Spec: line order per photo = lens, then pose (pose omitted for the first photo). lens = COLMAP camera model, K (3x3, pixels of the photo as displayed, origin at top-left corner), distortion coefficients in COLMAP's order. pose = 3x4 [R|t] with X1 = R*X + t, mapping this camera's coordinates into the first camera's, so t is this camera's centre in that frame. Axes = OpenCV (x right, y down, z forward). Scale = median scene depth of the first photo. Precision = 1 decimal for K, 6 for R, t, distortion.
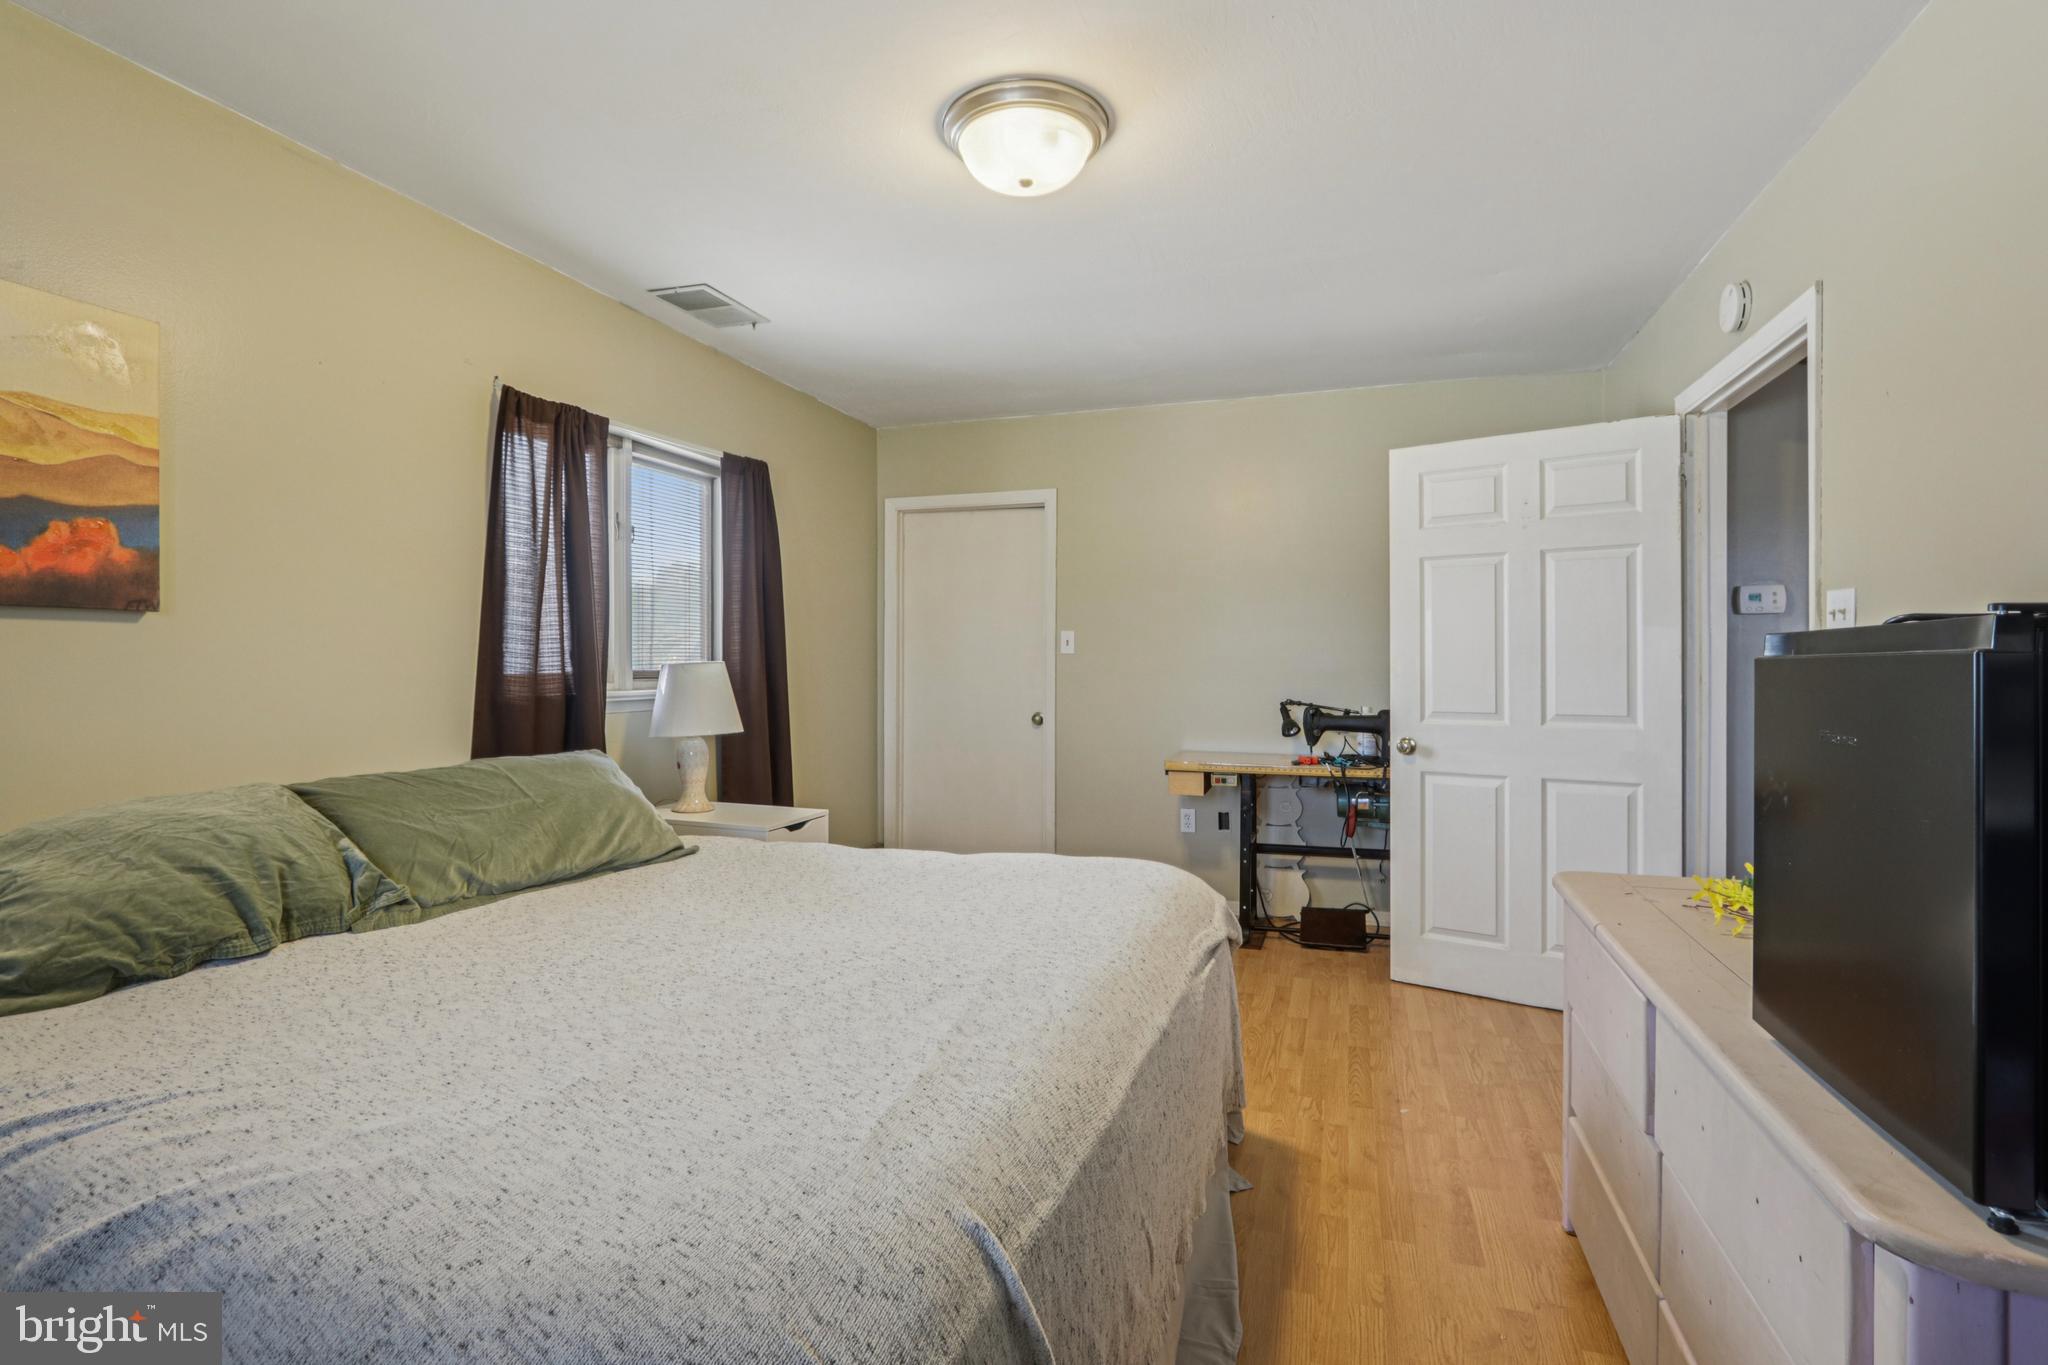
lens RADIAL K [[990.2, 0, 1026.1], [0, 990.2, 673.0], [0, 0, 1]] dist [-0.017511, 0.001810]
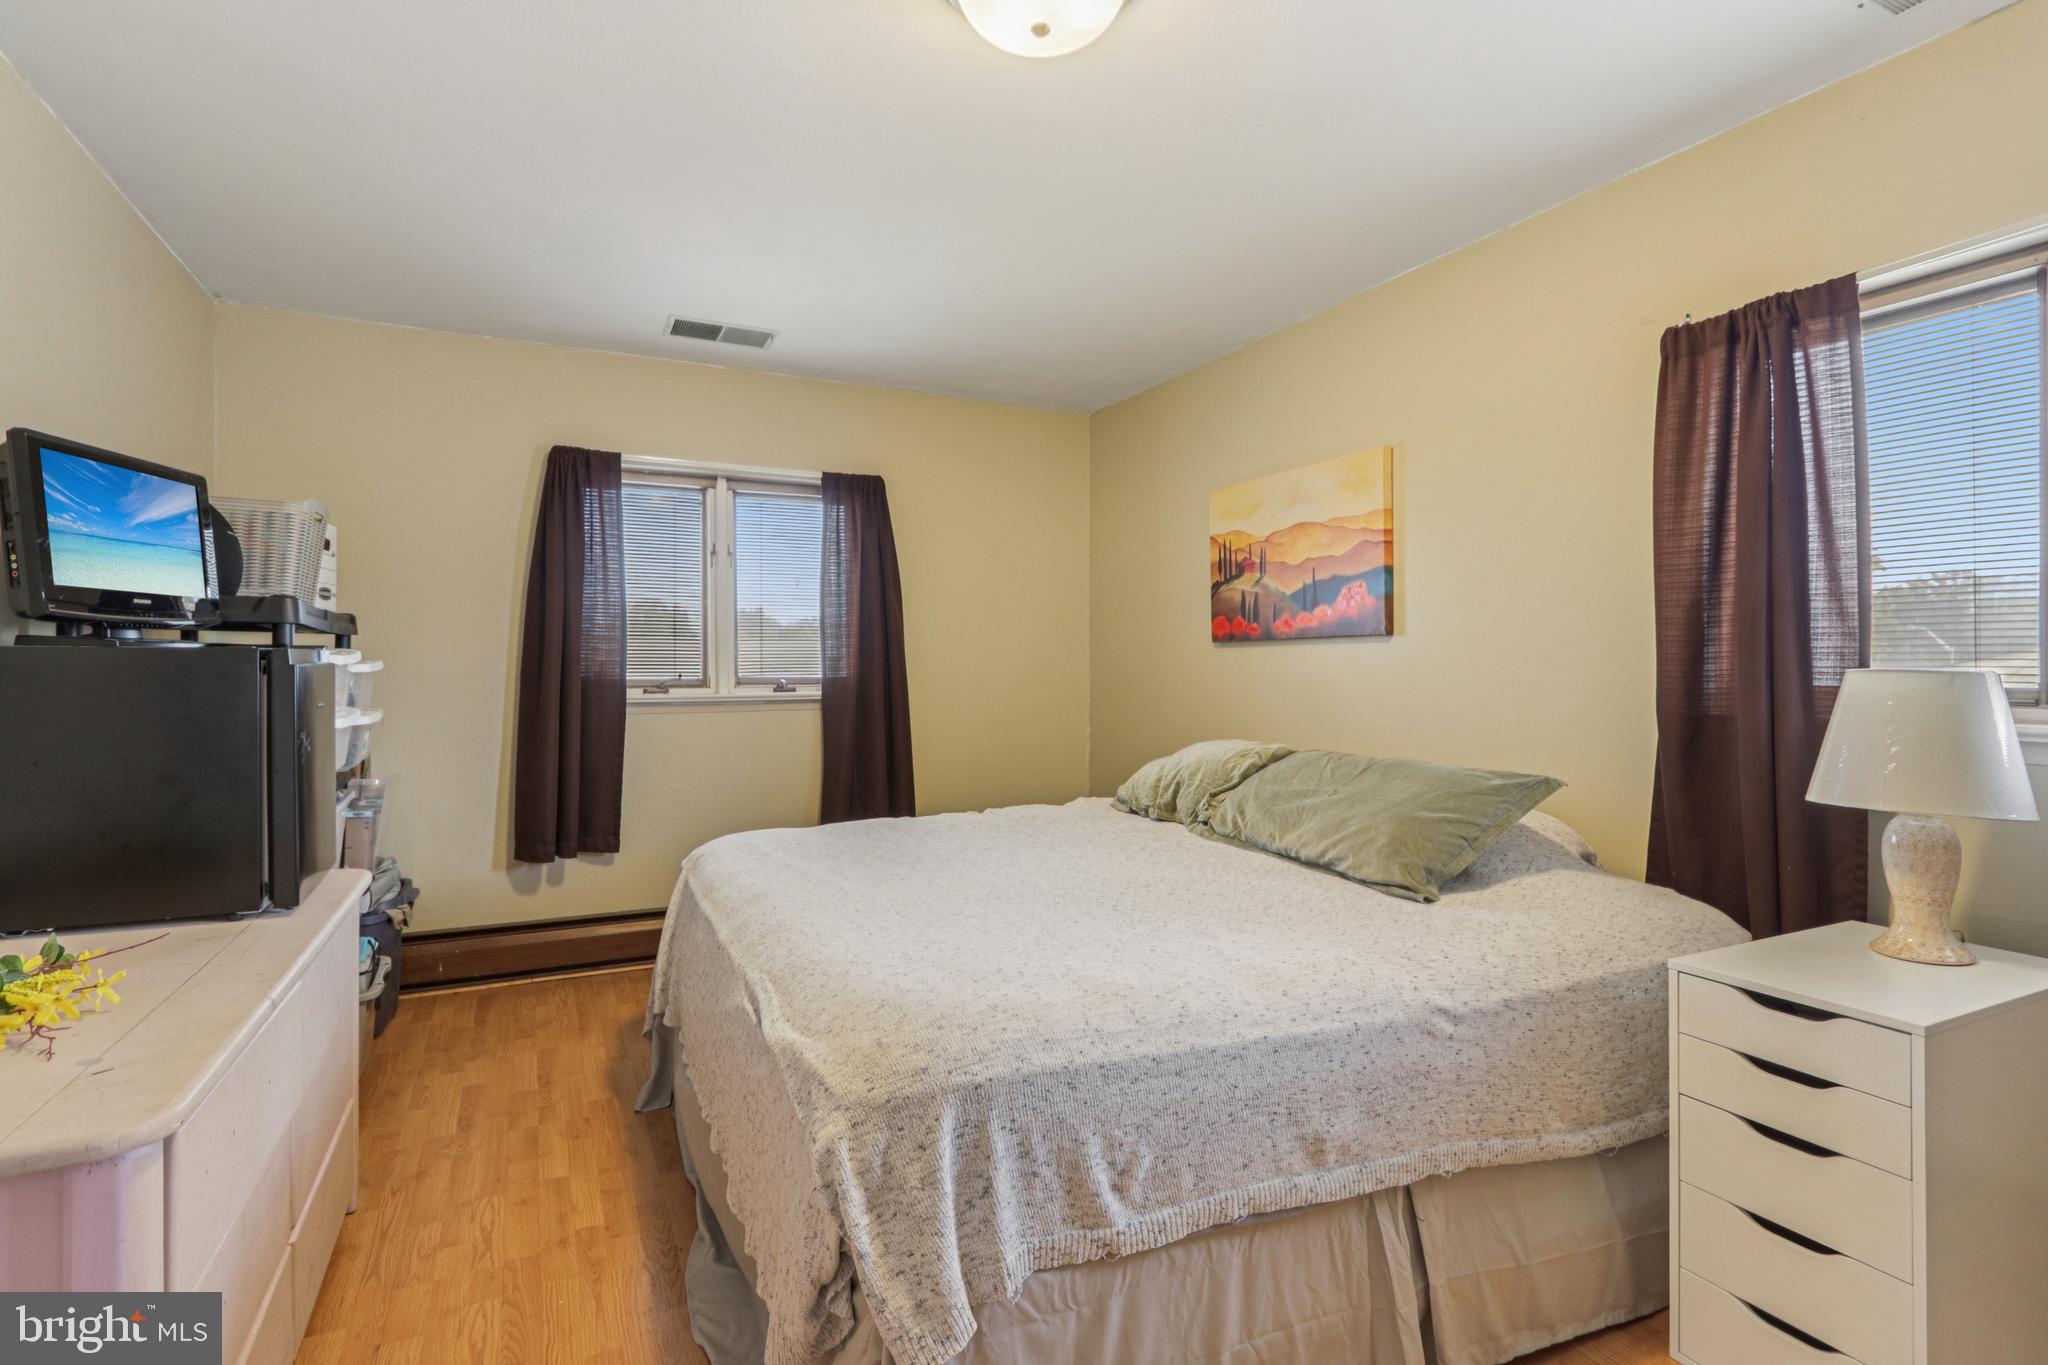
lens RADIAL K [[990.2, 0, 1026.1], [0, 990.2, 673.0], [0, 0, 1]] dist [-0.017511, 0.001810]
pose [[-0.711680, 0.004154, -0.702491, 0.532187], [-0.009768, 0.999827, 0.015808, -0.020760], [0.702436, 0.018113, -0.711517, 1.551728]]
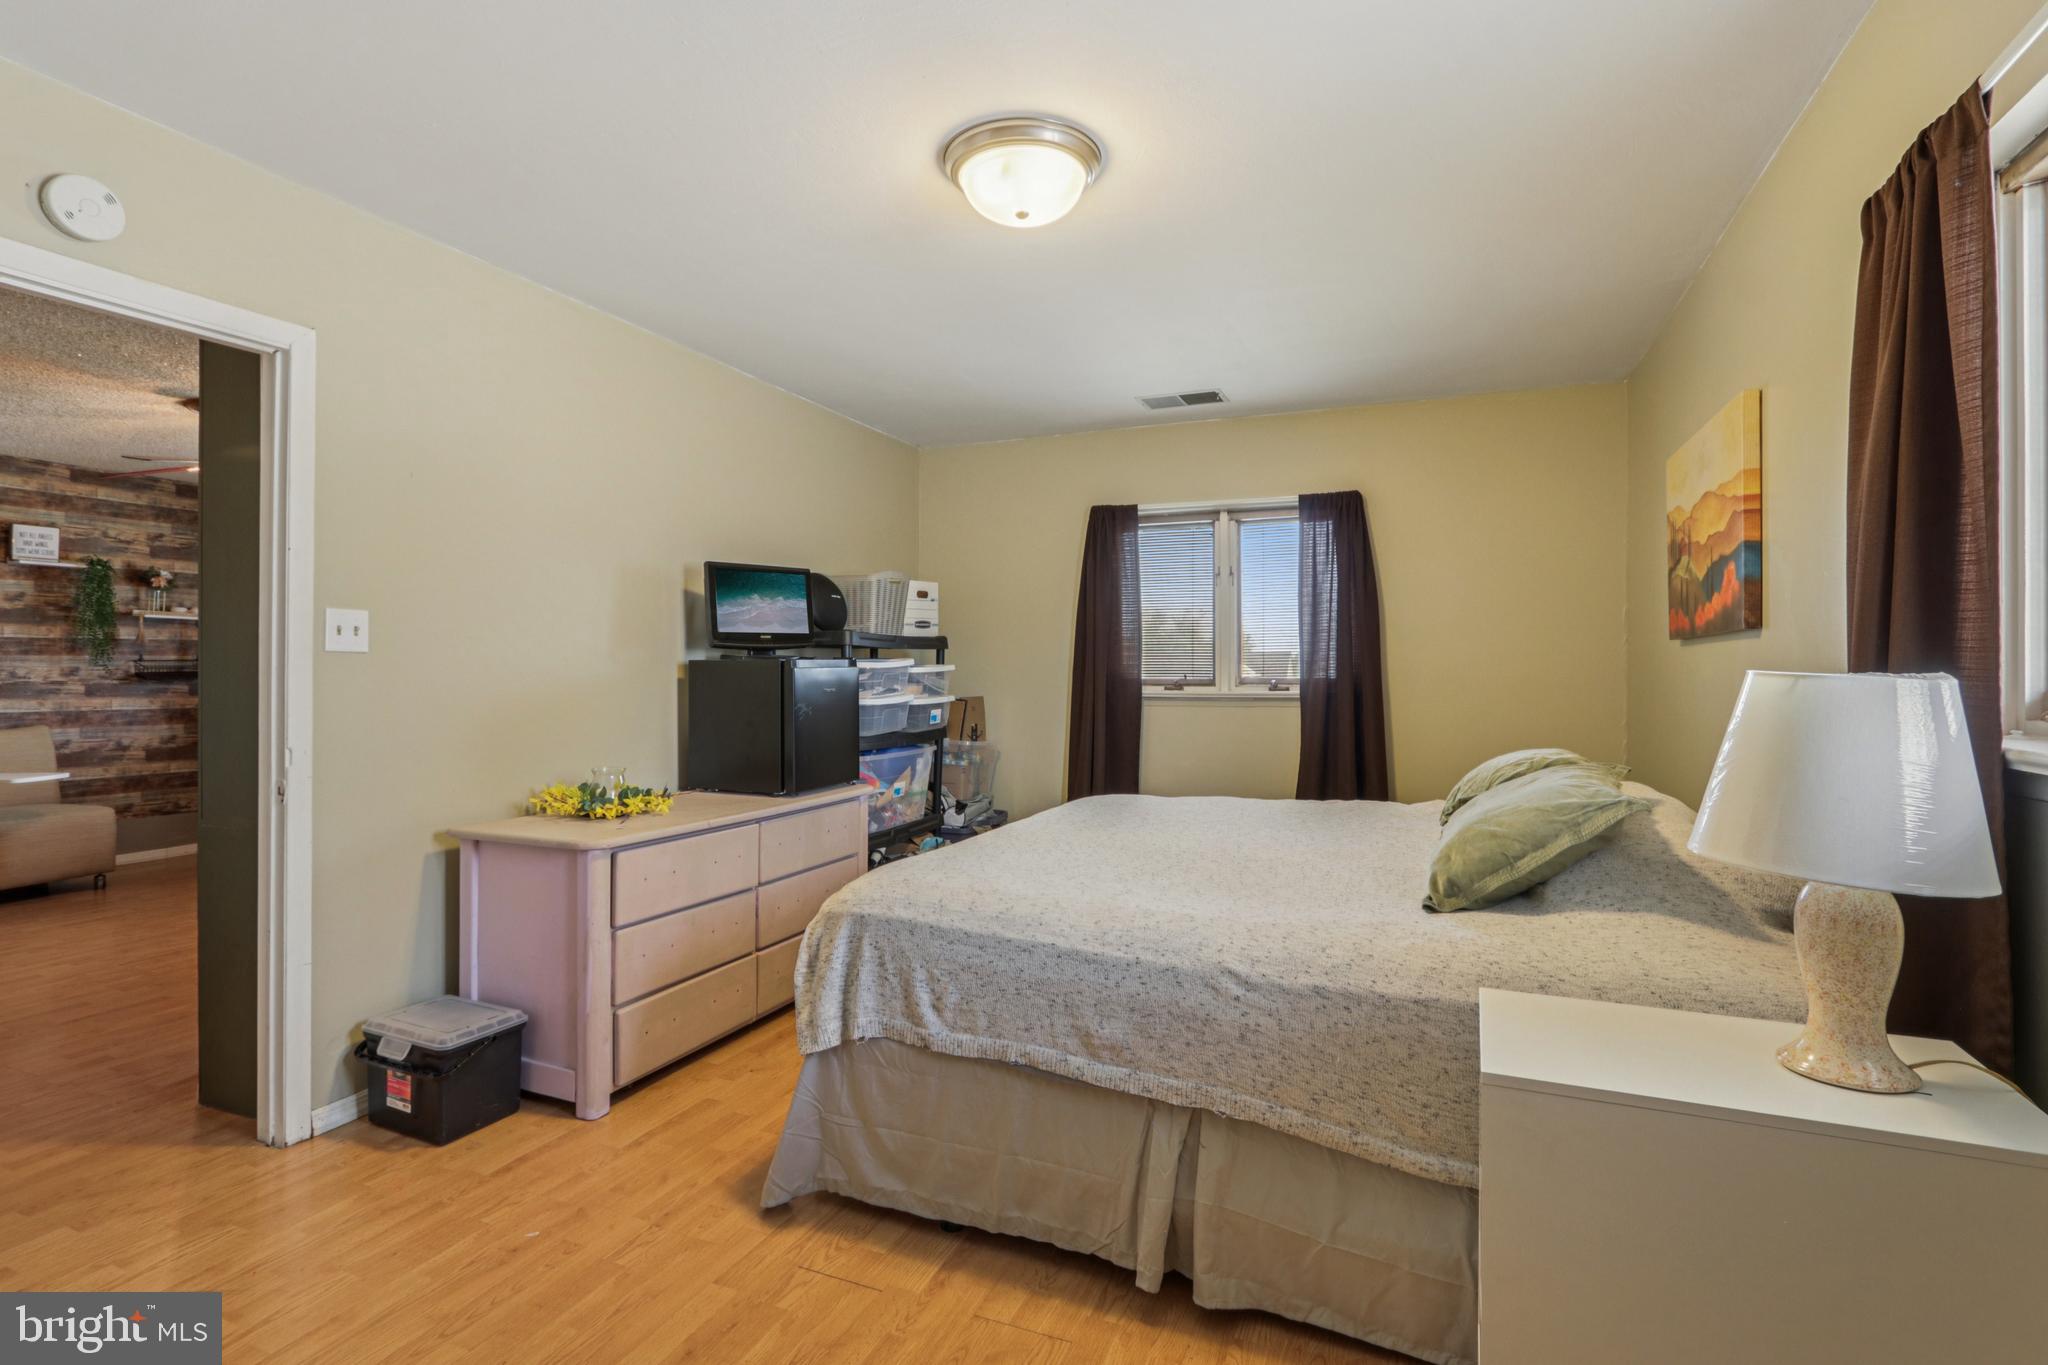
lens RADIAL K [[992.3, 0, 1016.8], [0, 992.3, 677.5], [0, 0, 1]] dist [-0.023731, 0.008401]
pose [[-0.996402, 0.000124, 0.084747, -0.088081], [0.001971, 0.999762, 0.021718, -0.027723], [-0.084724, 0.021807, -0.996166, 2.085664]]
